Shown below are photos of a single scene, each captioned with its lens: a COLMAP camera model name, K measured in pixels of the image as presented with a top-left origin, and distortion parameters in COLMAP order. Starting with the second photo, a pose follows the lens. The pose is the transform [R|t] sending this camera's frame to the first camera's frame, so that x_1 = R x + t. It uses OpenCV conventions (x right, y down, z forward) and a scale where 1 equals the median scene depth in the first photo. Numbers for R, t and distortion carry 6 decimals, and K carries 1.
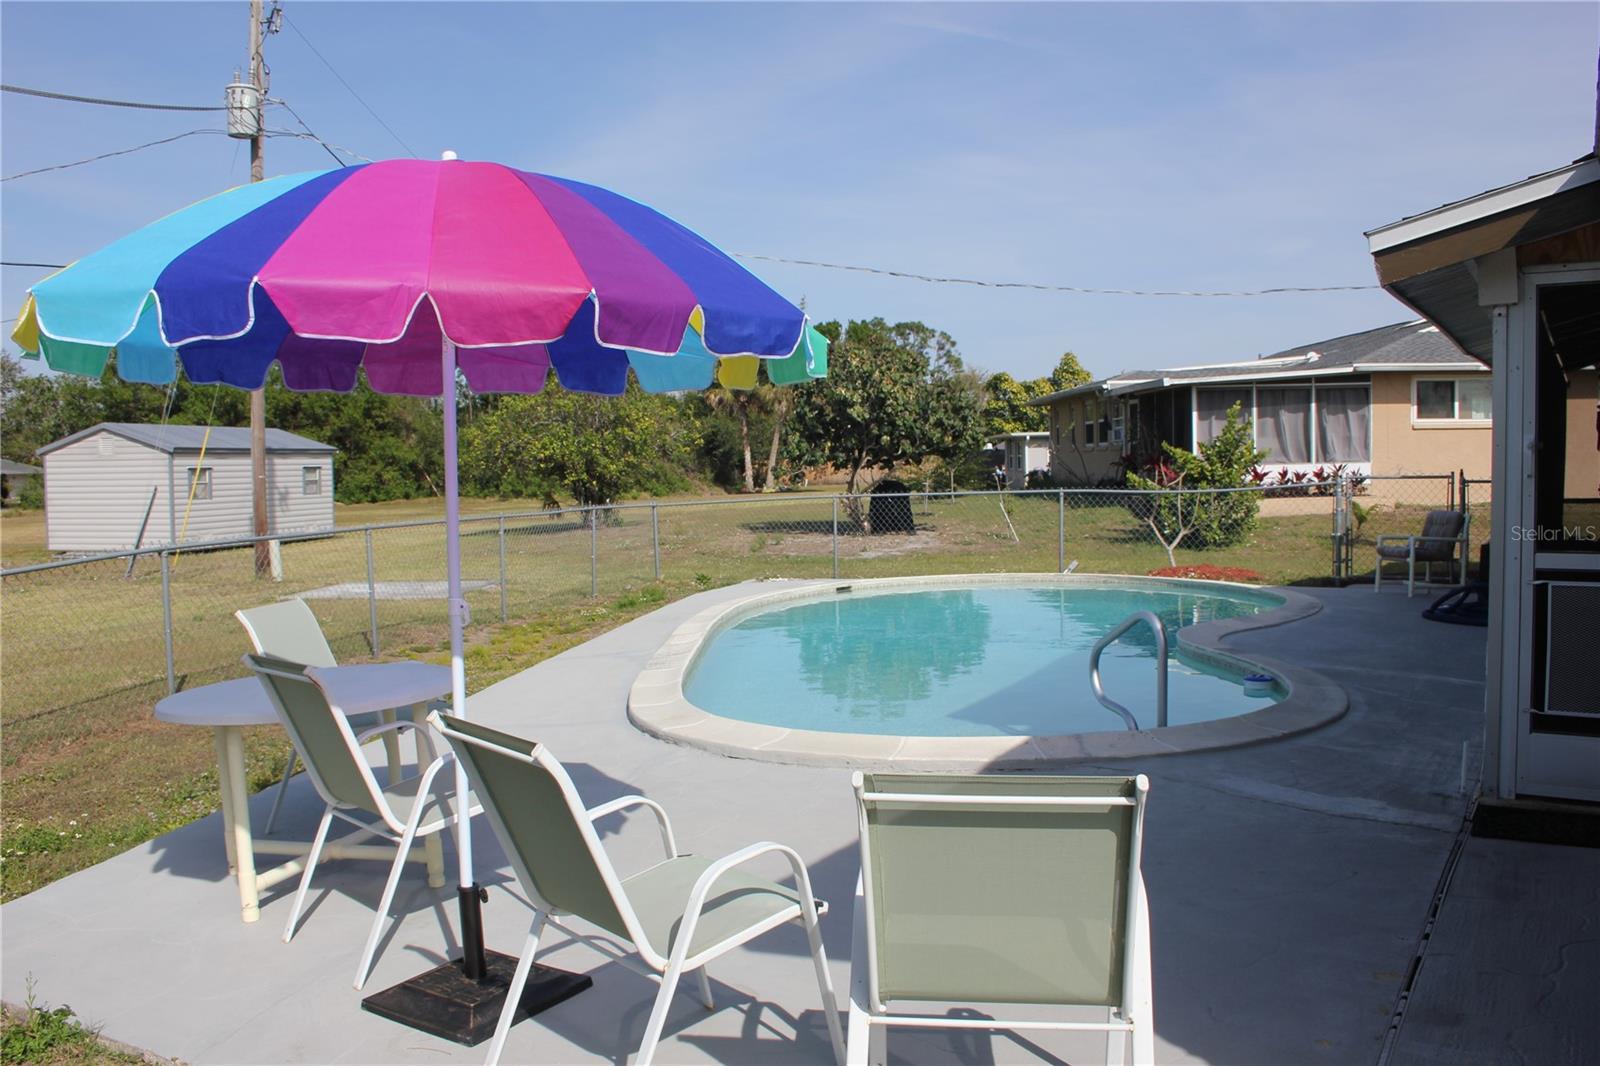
lens RADIAL K [[1332.8, 0, 779.1], [0, 1332.8, 520.5], [0, 0, 1]] dist [-0.154430, 0.126731]
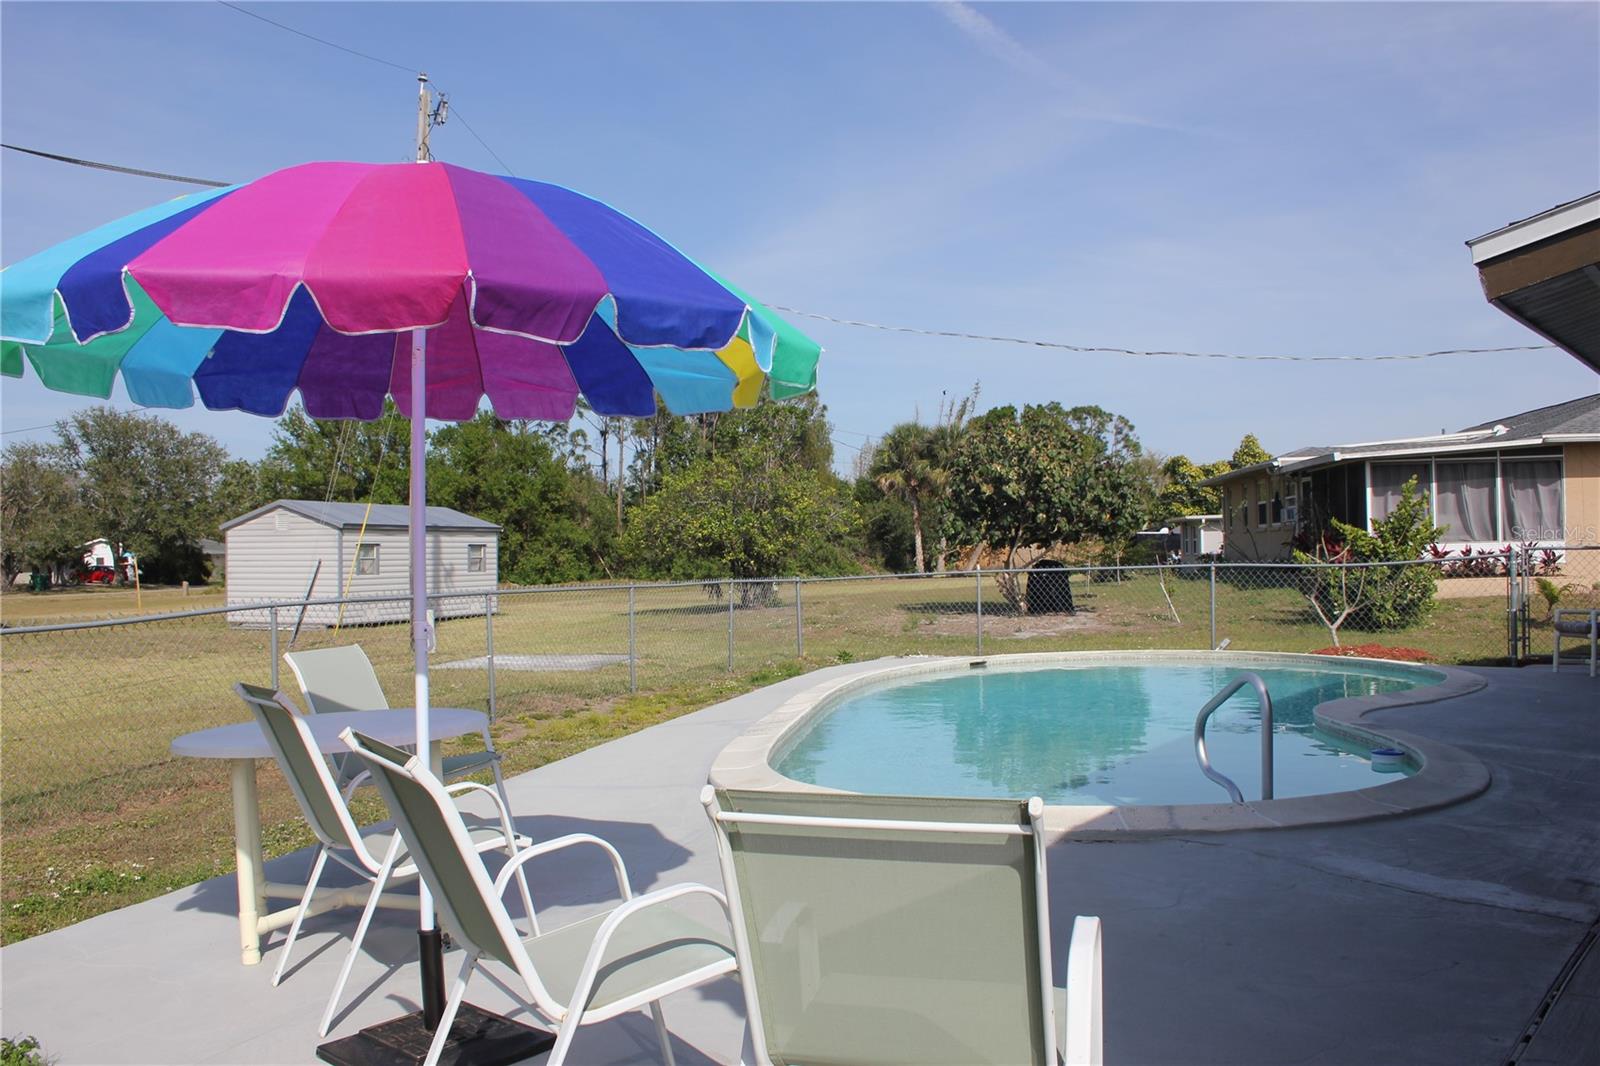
lens RADIAL K [[1332.8, 0, 781.8], [0, 1332.8, 523.5], [0, 0, 1]] dist [-0.154430, 0.126731]
pose [[0.991148, 0.000873, -0.132759, 0.019328], [-0.009304, 0.997977, -0.062896, 0.006417], [0.132436, 0.063575, 0.989151, 0.012777]]
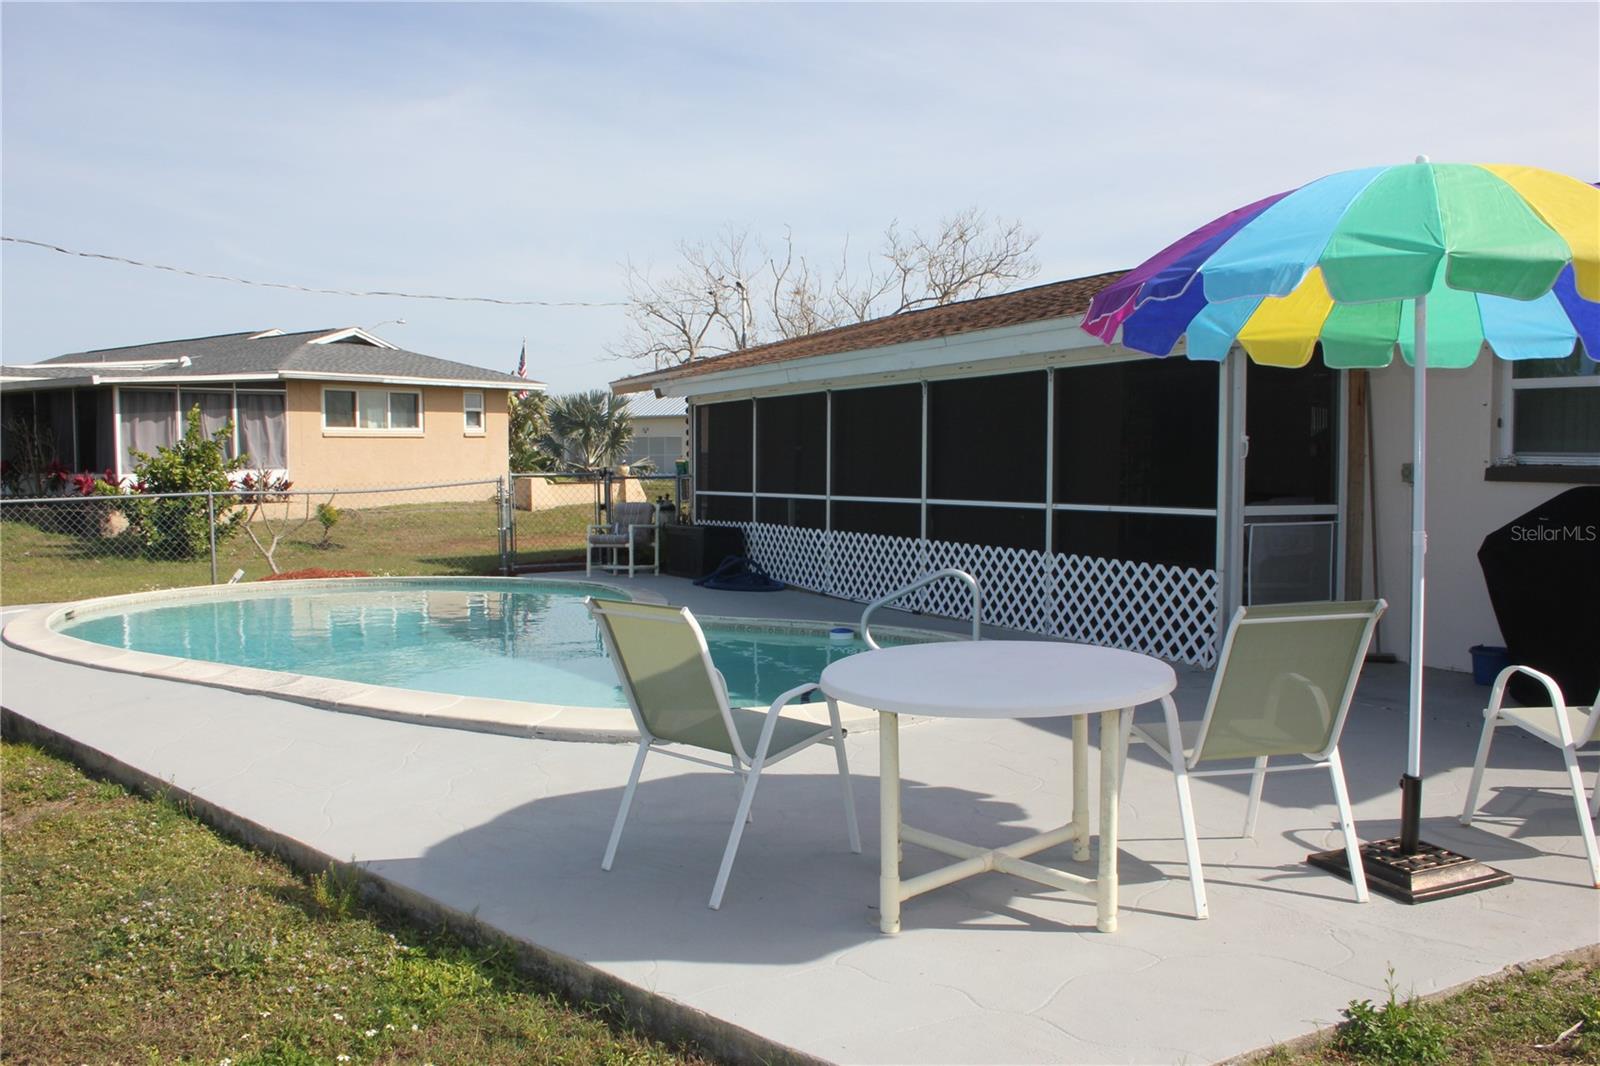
lens RADIAL K [[1332.8, 0, 797.5], [0, 1332.8, 548.4], [0, 0, 1]] dist [-0.154430, 0.126731]
pose [[0.544214, -0.042332, 0.837877, -0.183962], [0.034931, 0.999003, 0.027785, 0.002807], [-0.838219, 0.014147, 0.545151, 0.112647]]
